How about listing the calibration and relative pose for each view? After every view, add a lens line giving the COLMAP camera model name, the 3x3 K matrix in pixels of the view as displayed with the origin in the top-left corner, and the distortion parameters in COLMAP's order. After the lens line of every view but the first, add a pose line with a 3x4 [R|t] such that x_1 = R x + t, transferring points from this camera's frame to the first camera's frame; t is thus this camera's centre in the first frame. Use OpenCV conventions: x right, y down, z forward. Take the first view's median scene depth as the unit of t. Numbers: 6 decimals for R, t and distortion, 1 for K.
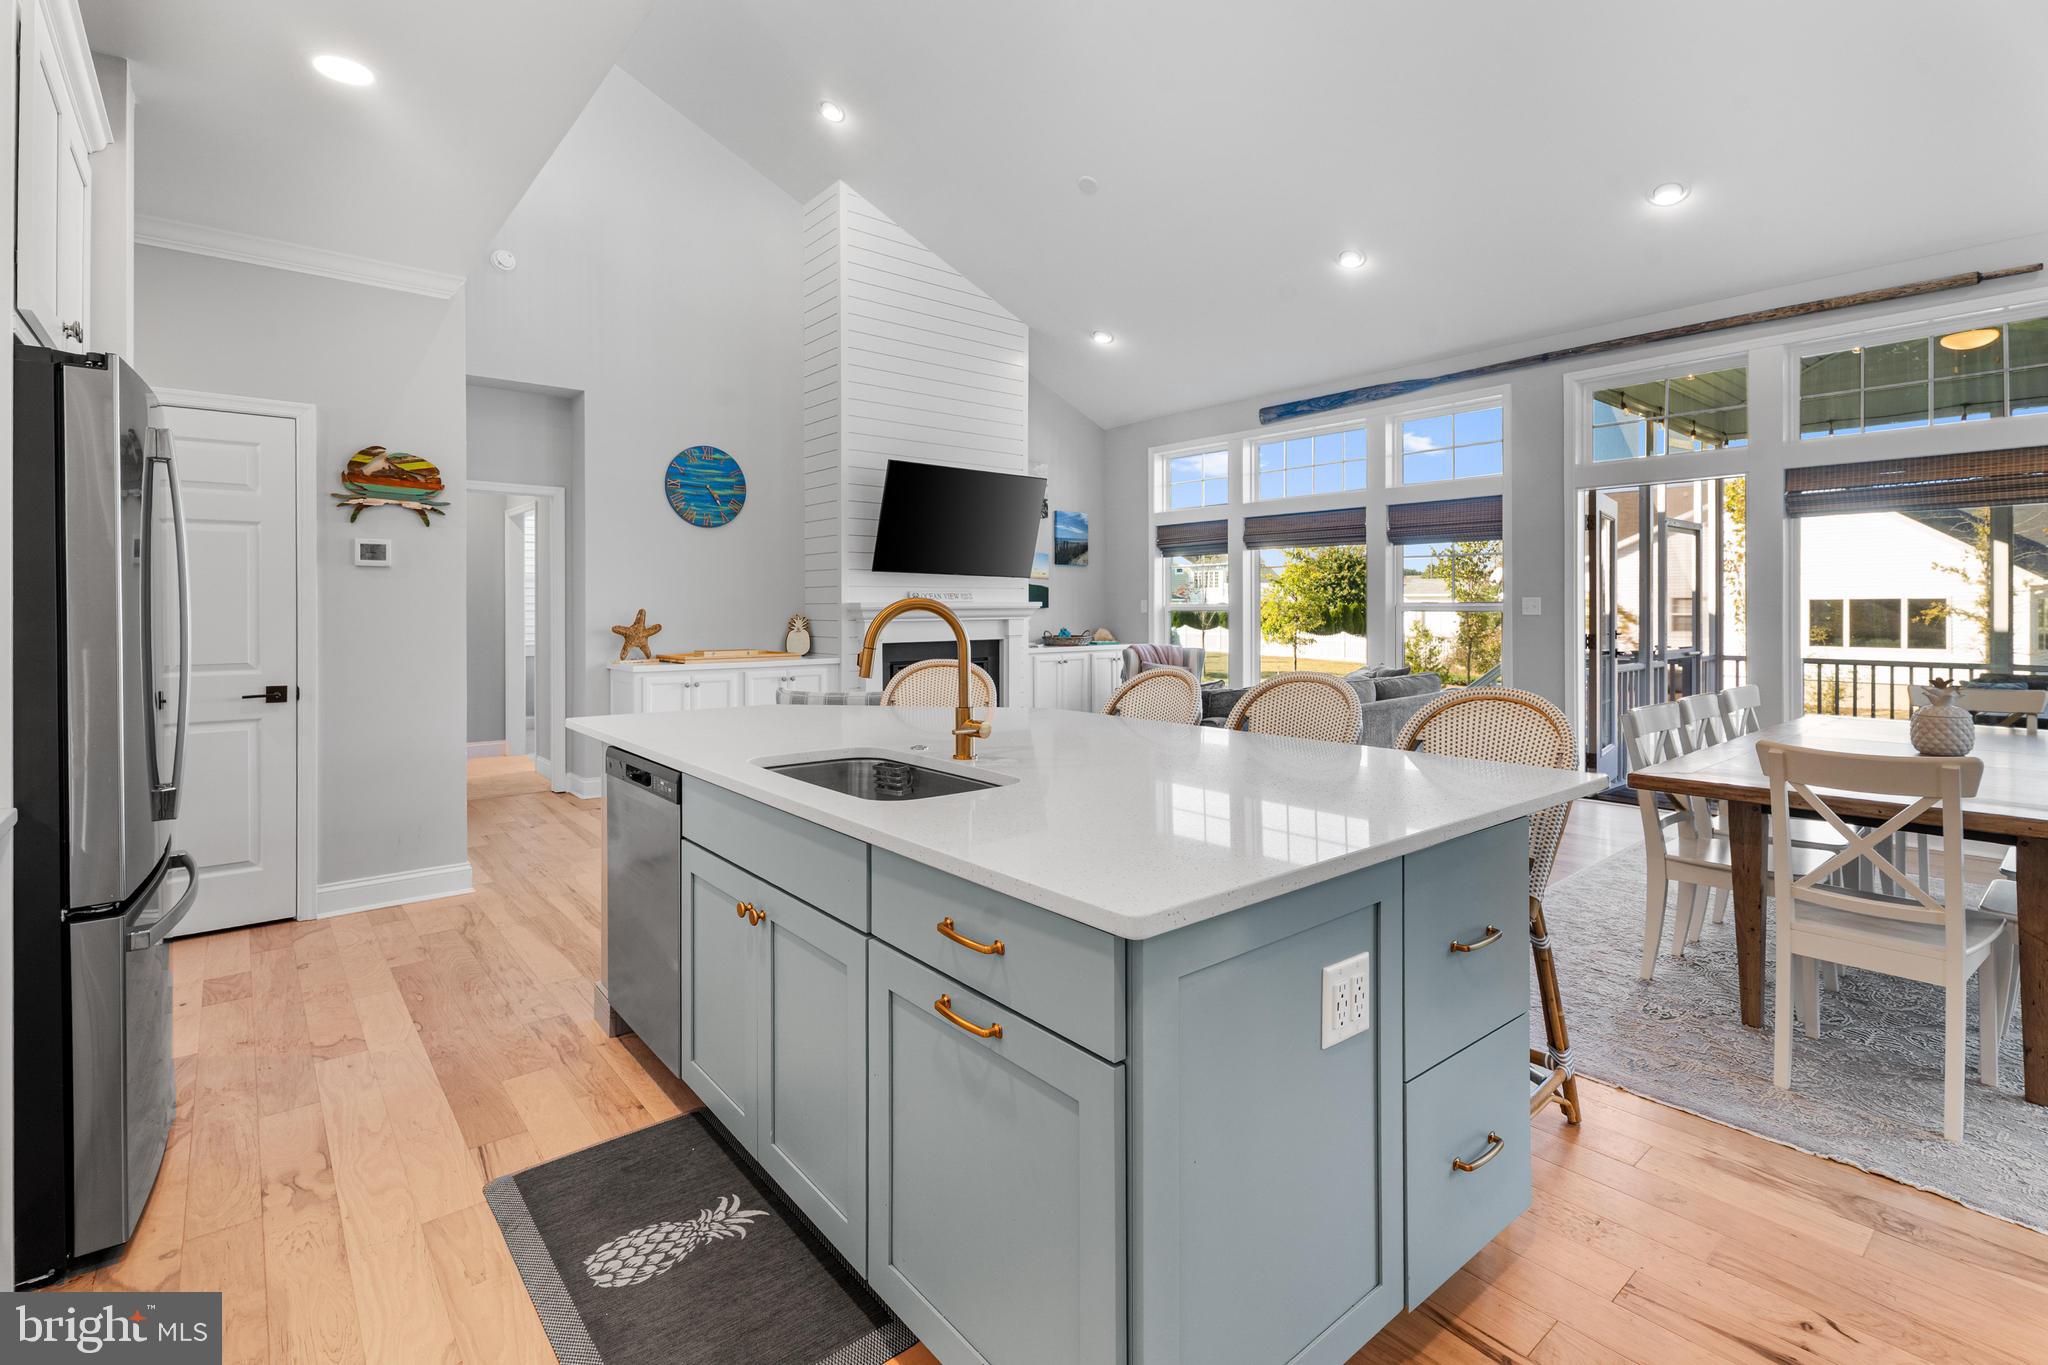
lens RADIAL K [[949.5, 0, 1033.5], [0, 949.5, 604.7], [0, 0, 1]] dist [0.003105, 0.000162]
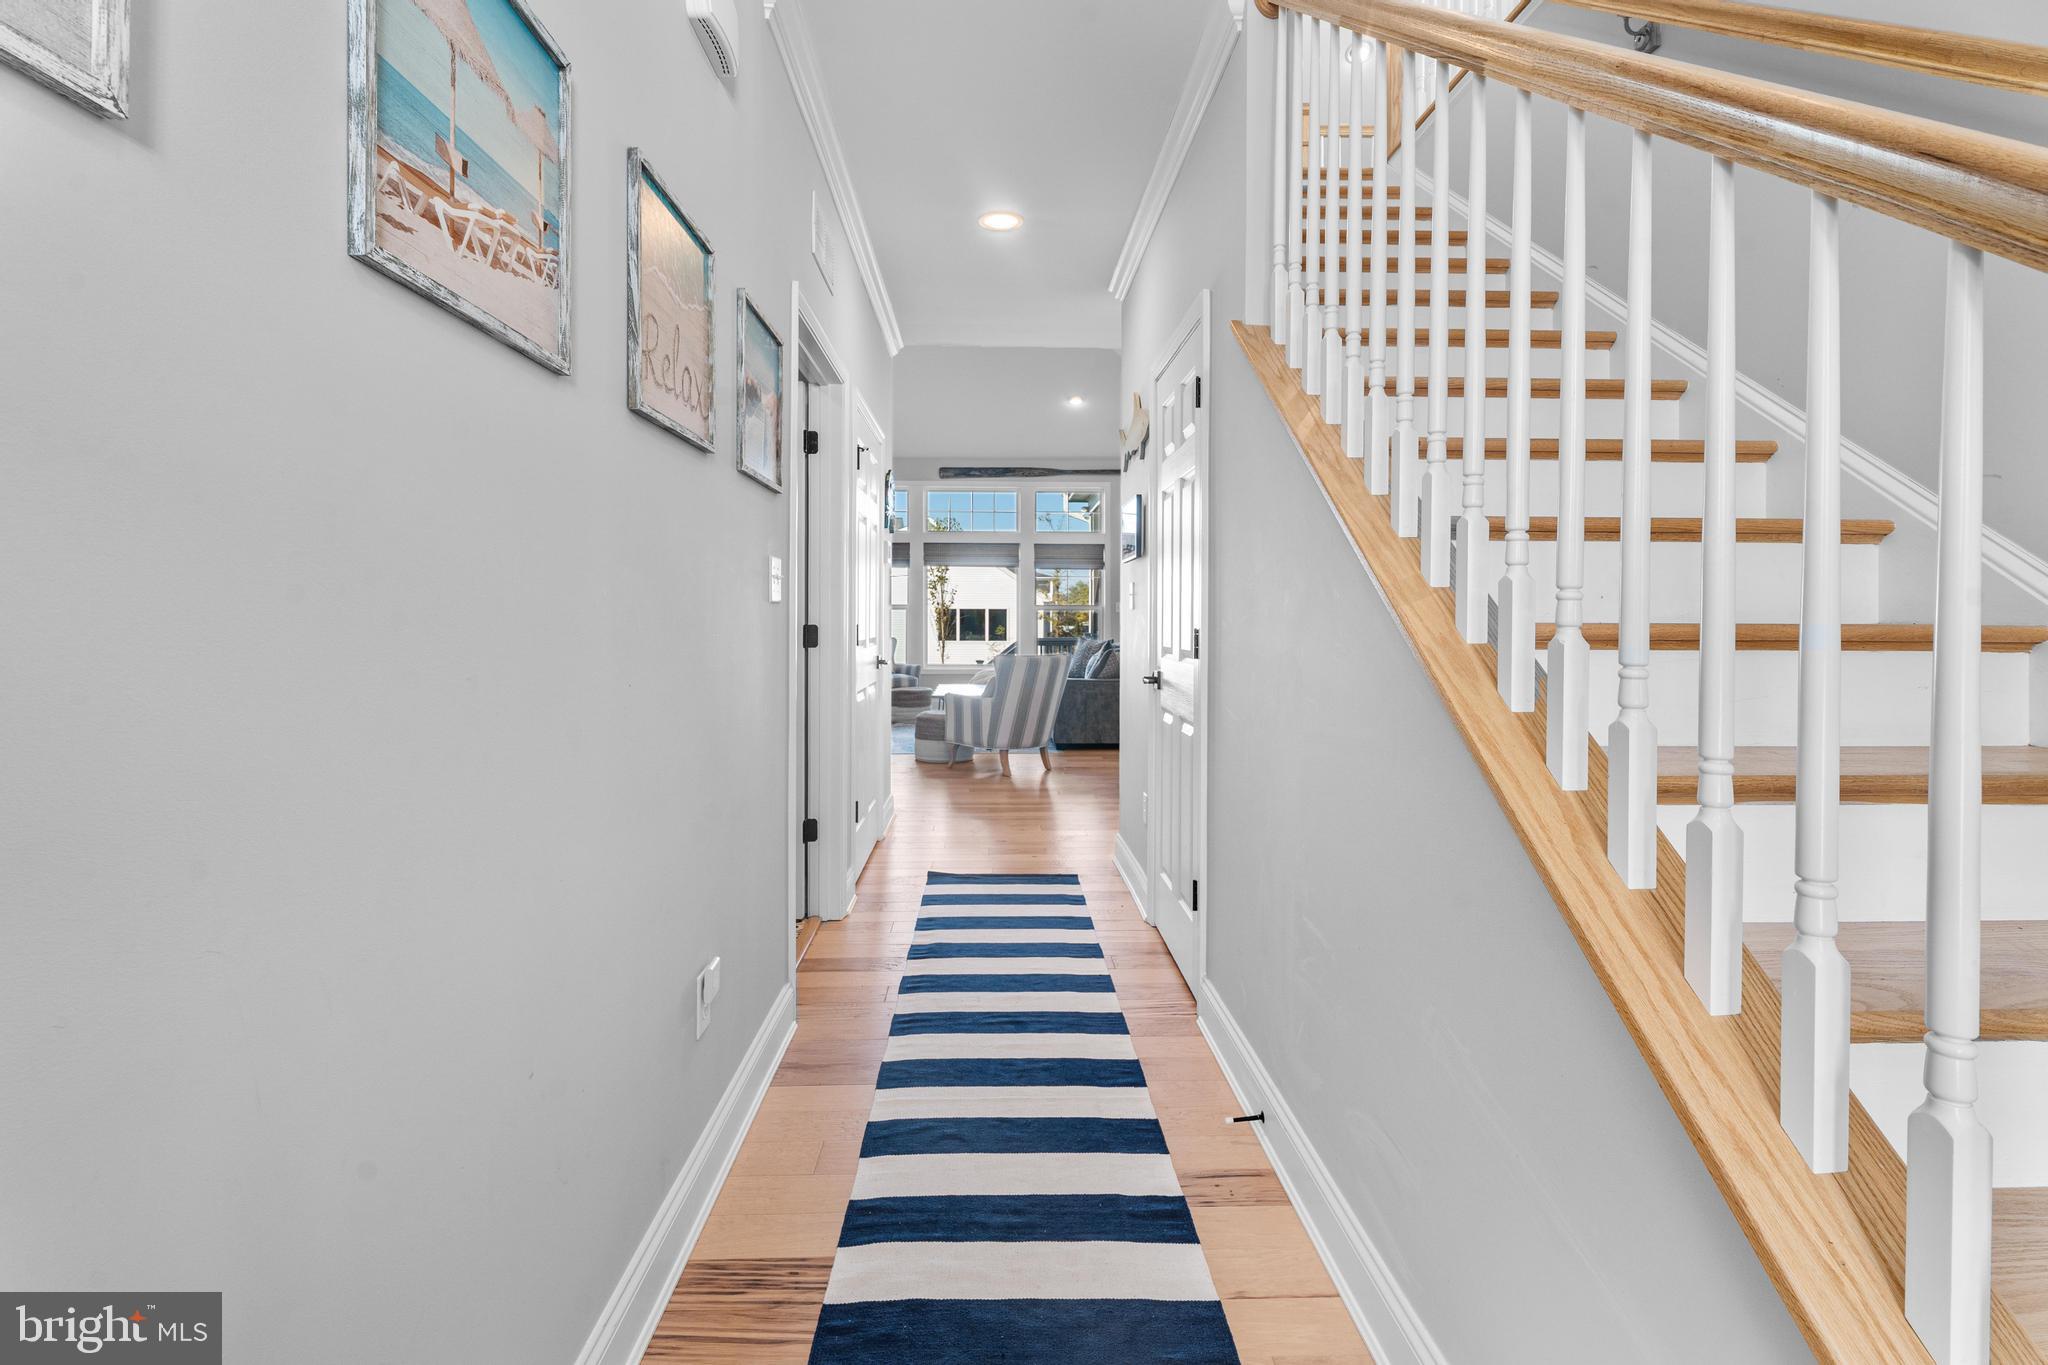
lens RADIAL K [[930.8, 0, 1020.9], [0, 930.8, 632.8], [0, 0, 1]] dist [0.003151, 0.000134]
pose [[0.620078, -0.013219, 0.784429, -0.900726], [-0.001894, 0.999830, 0.018346, 0.016849], [-0.784538, -0.012861, 0.619948, 0.049405]]
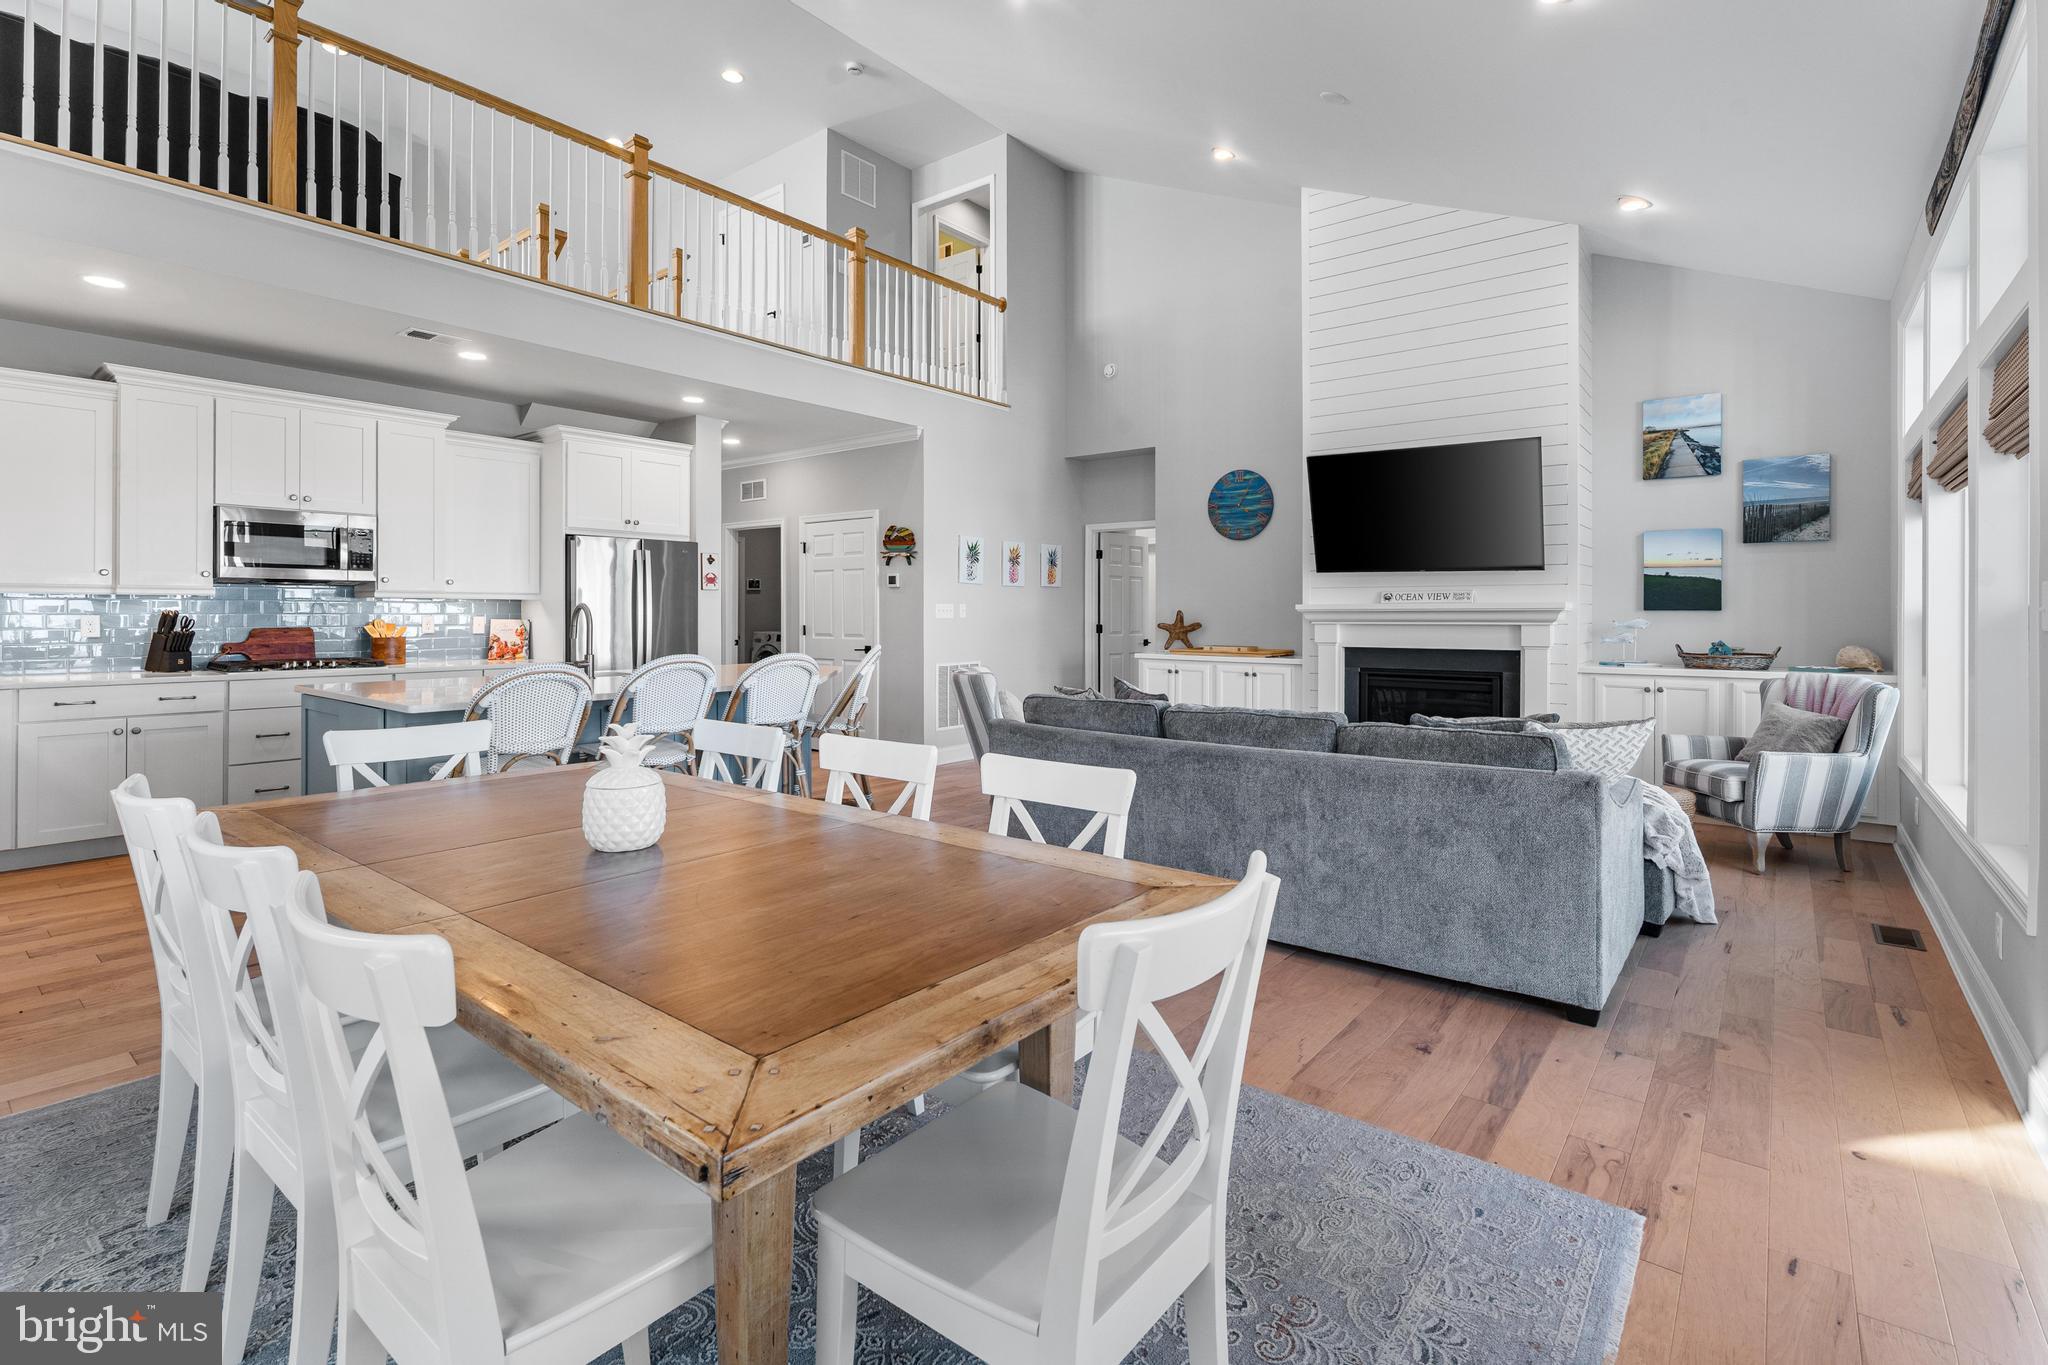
lens RADIAL K [[929.1, 0, 1031.7], [0, 929.1, 610.1], [0, 0, 1]] dist [-0.005619, 0.000549]
pose [[0.194233, 0.001024, -0.980955, 0.711840], [0.000543, 0.999999, 0.001151, 0.002483], [0.980955, -0.000757, 0.194233, 0.525273]]
